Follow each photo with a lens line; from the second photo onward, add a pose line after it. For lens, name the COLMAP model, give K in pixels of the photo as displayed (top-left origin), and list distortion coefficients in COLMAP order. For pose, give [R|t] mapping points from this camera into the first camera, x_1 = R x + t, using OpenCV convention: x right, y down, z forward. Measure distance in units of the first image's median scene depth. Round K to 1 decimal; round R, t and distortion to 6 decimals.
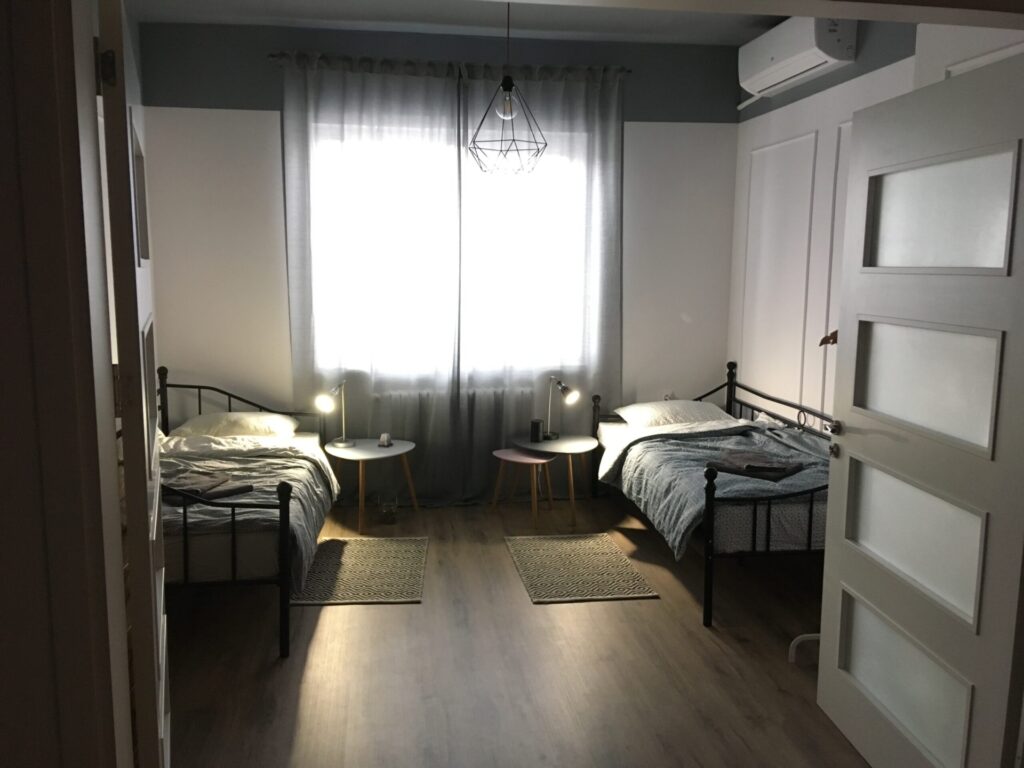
lens RADIAL K [[871.1, 0, 502.5], [0, 871.1, 386.9], [0, 0, 1]] dist [0.003652, -0.000405]
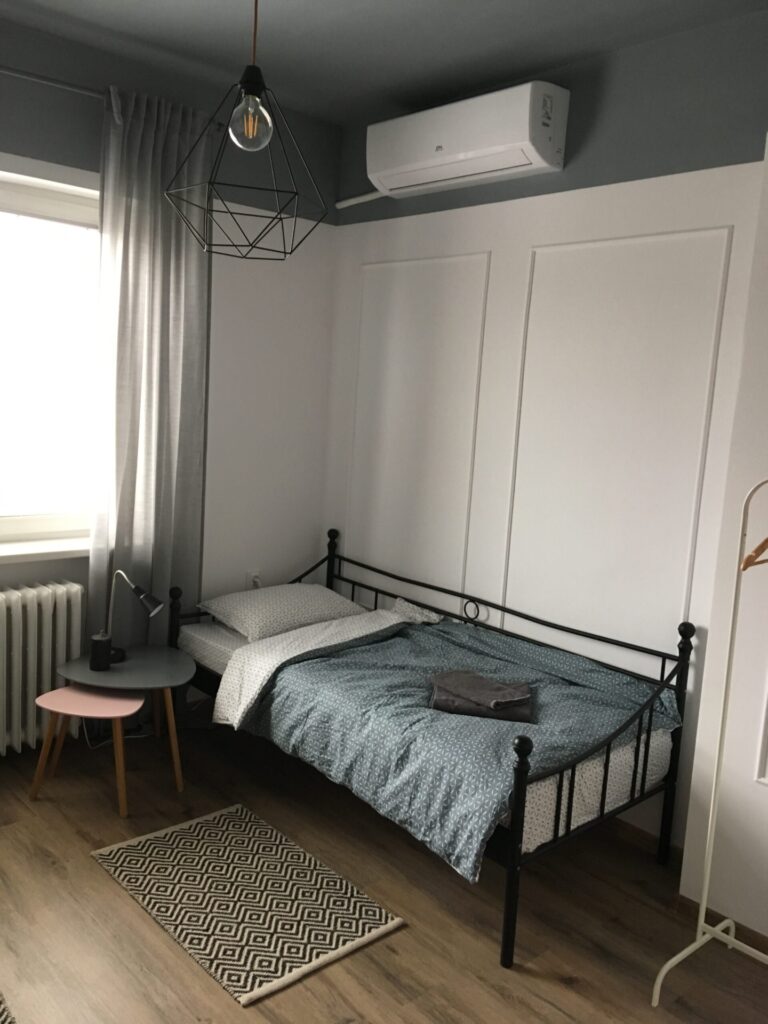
lens RADIAL K [[866.8, 0, 385.4], [0, 866.8, 507.8], [0, 0, 1]] dist [0.116631, -0.166808]
pose [[0.823256, -0.030439, 0.566854, -0.179694], [0.021663, 0.999519, 0.022210, -0.080547], [-0.567257, -0.006005, 0.823519, 0.397134]]
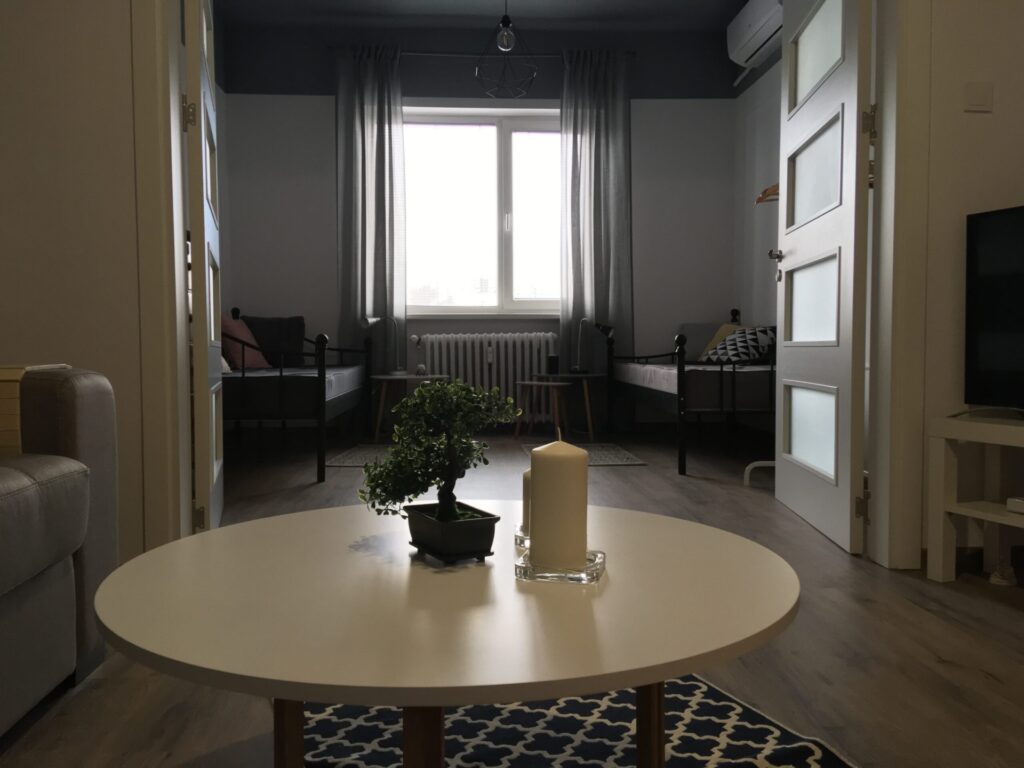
lens RADIAL K [[866.8, 0, 512.0], [0, 866.8, 384.0], [0, 0, 1]] dist [0.116631, -0.166808]
pose [[0.997303, -0.009828, -0.072727, 0.074544], [0.002414, 0.994849, -0.101339, 0.216898], [0.073348, 0.100890, 0.992190, -0.136060]]
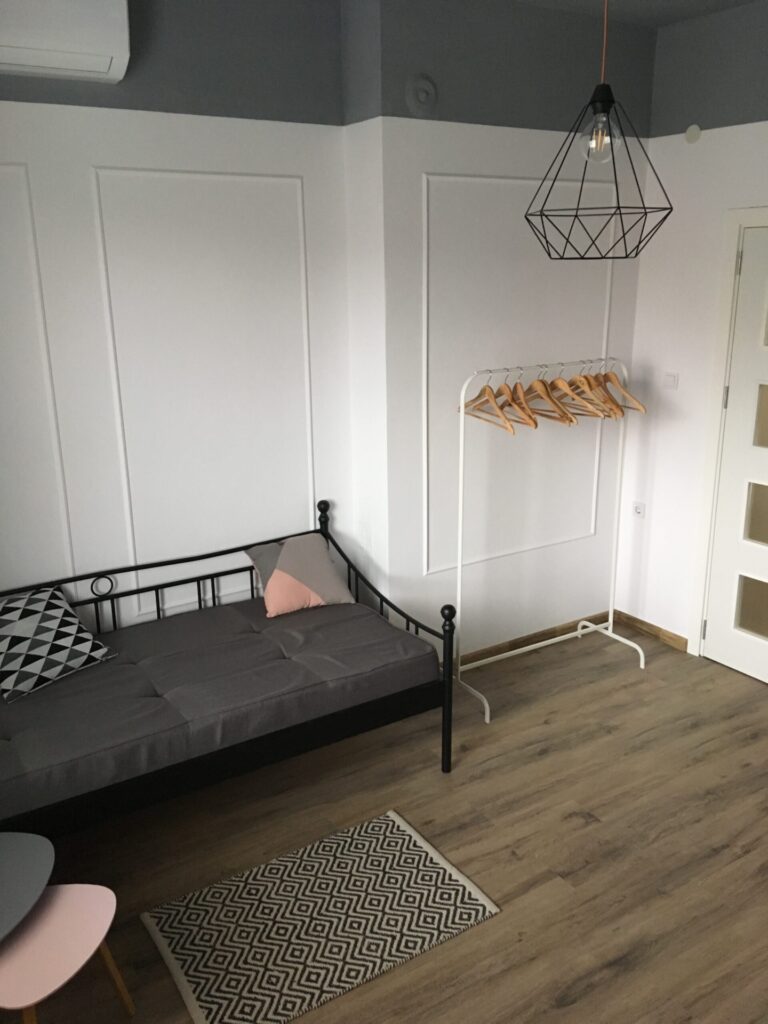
lens RADIAL K [[866.8, 0, 385.4], [0, 866.8, 507.8], [0, 0, 1]] dist [0.116631, -0.166808]
pose [[-0.426000, -0.228303, 0.875444, -0.378217], [0.145753, 0.937679, 0.315458, -0.222642], [-0.892905, 0.261984, -0.366176, 1.069313]]
